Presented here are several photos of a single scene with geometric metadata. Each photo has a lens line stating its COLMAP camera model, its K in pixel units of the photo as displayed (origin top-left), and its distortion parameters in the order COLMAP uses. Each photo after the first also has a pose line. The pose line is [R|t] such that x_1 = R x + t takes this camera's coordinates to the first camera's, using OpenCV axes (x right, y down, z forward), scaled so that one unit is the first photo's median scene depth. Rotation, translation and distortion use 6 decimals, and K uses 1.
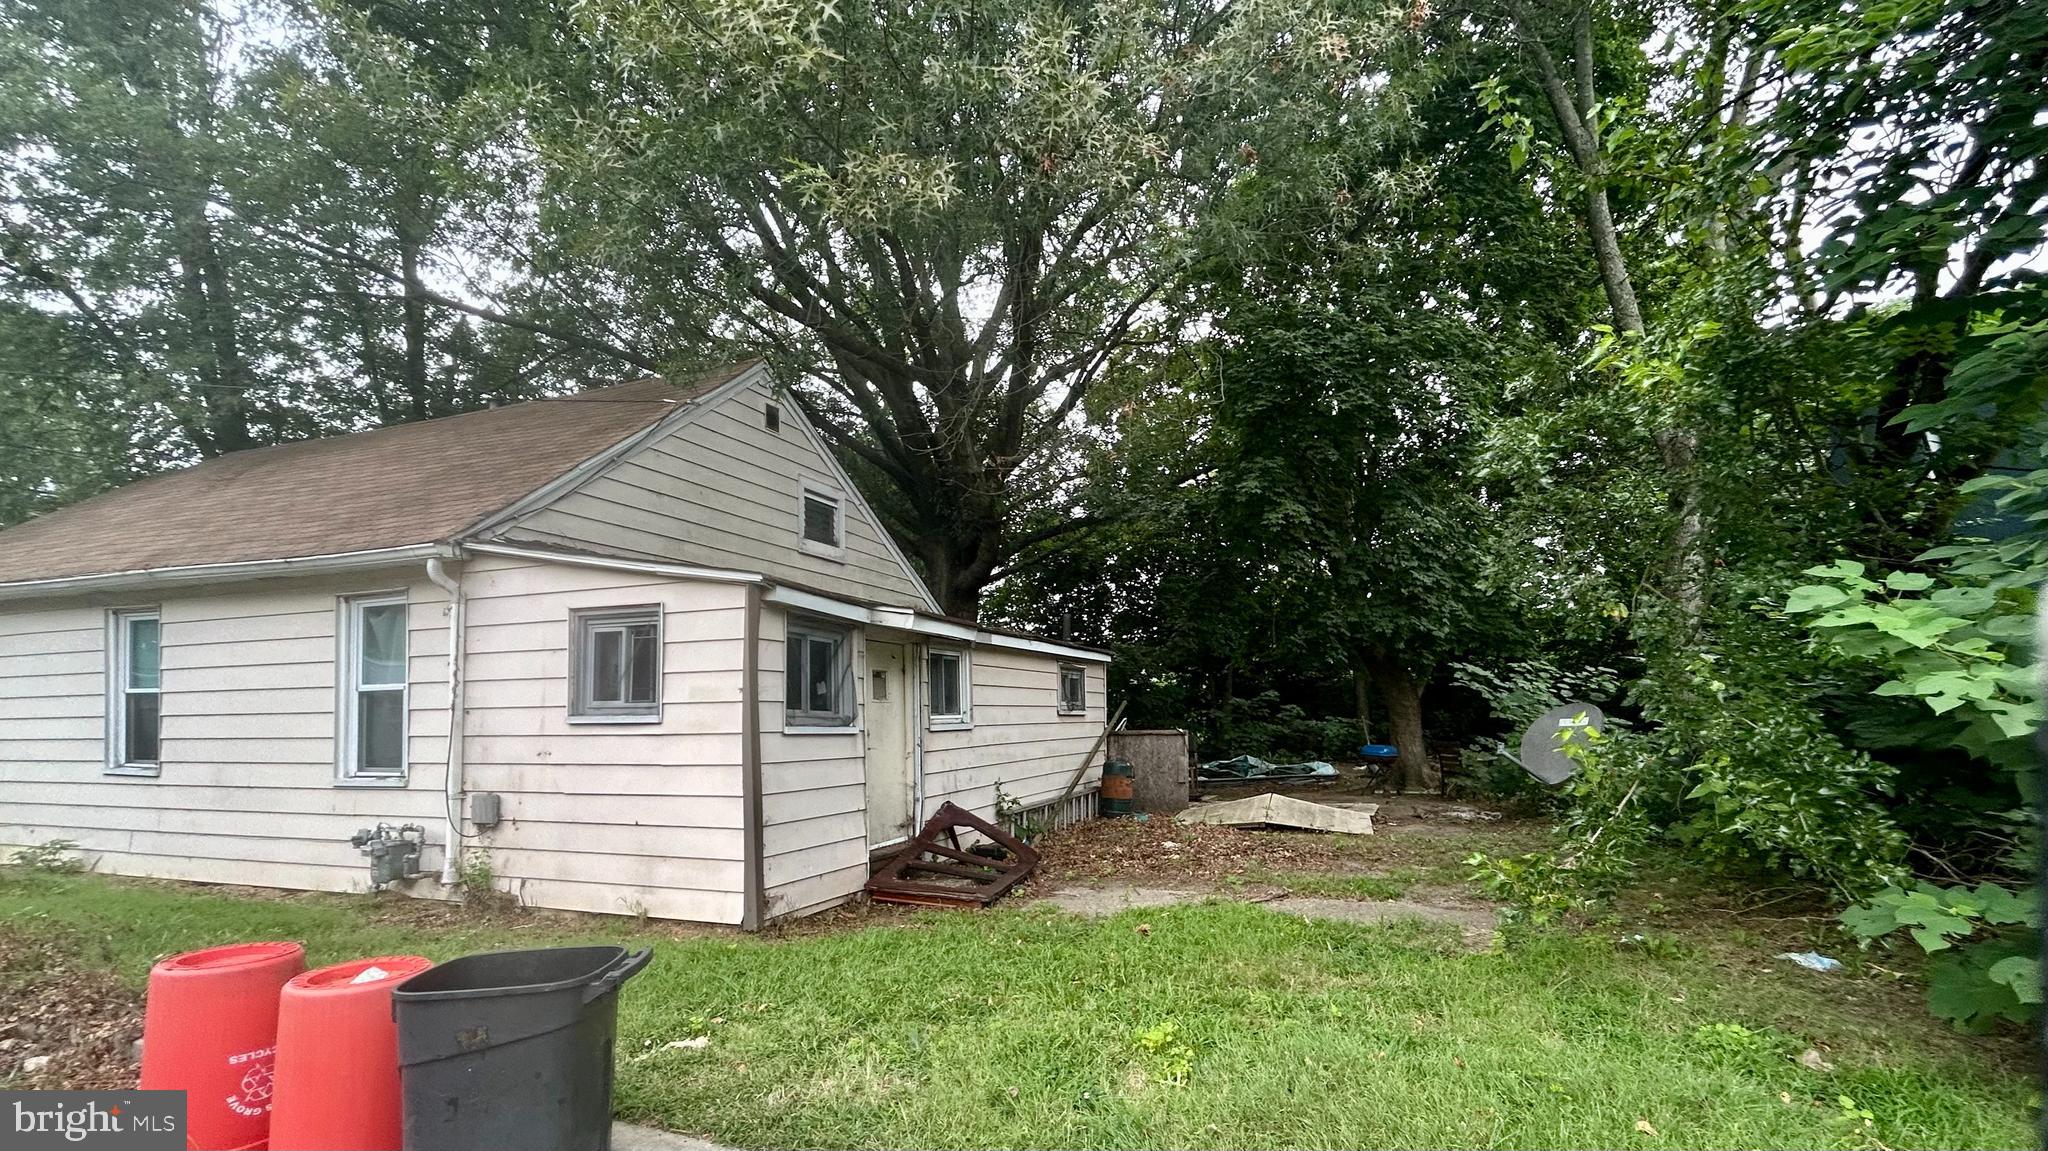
lens RADIAL K [[883.6, 0, 1026.7], [0, 883.6, 670.0], [0, 0, 1]] dist [0.000755, 0.006578]
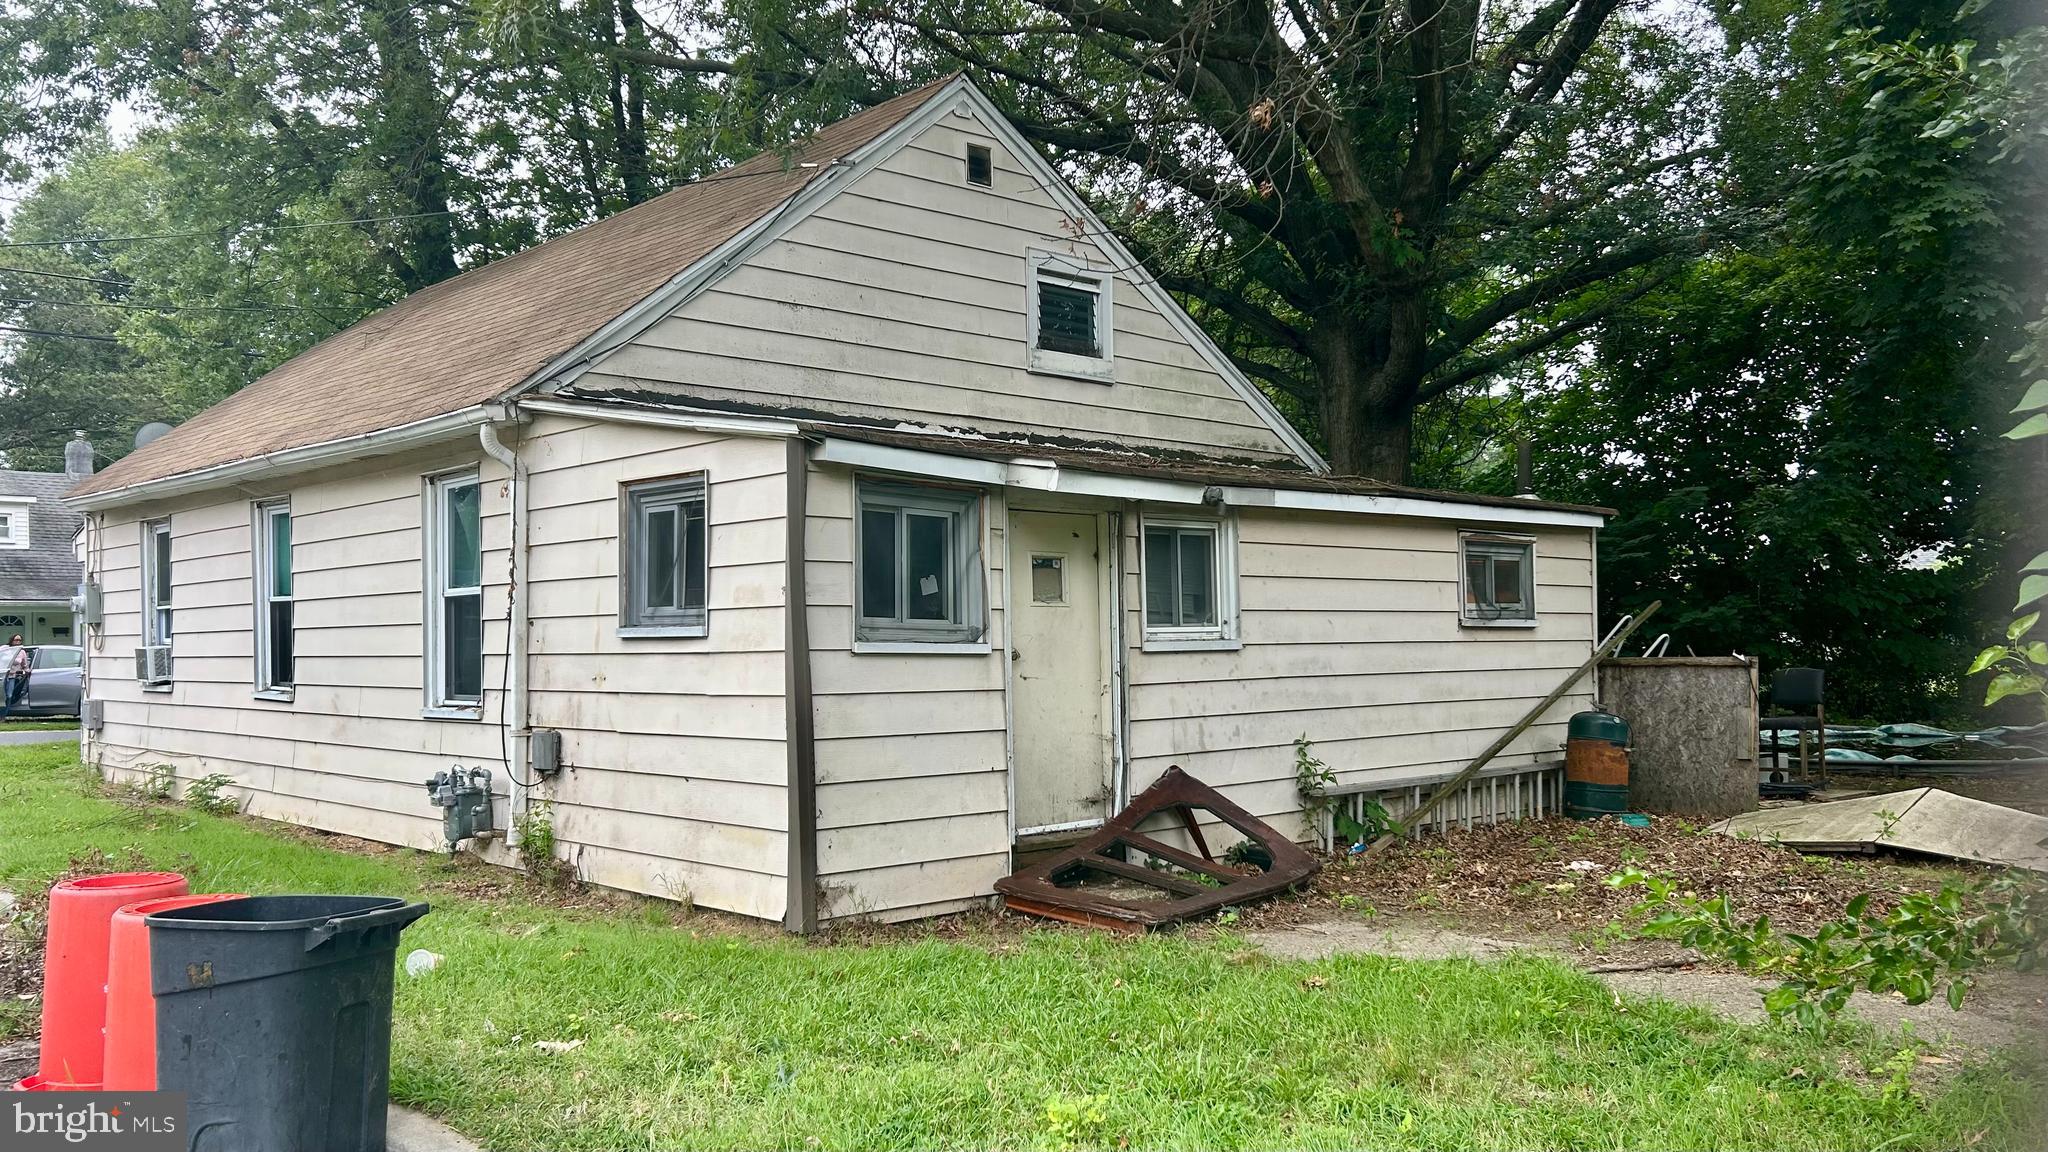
lens RADIAL K [[1600.8, 0, 1024.0], [0, 1600.8, 576.0], [0, 0, 1]] dist [0.112046, -0.159908]
pose [[0.891023, -0.015908, -0.453679, 0.370291], [0.022858, 0.999690, 0.009840, 0.003182], [0.453382, -0.019138, 0.891111, -0.045076]]
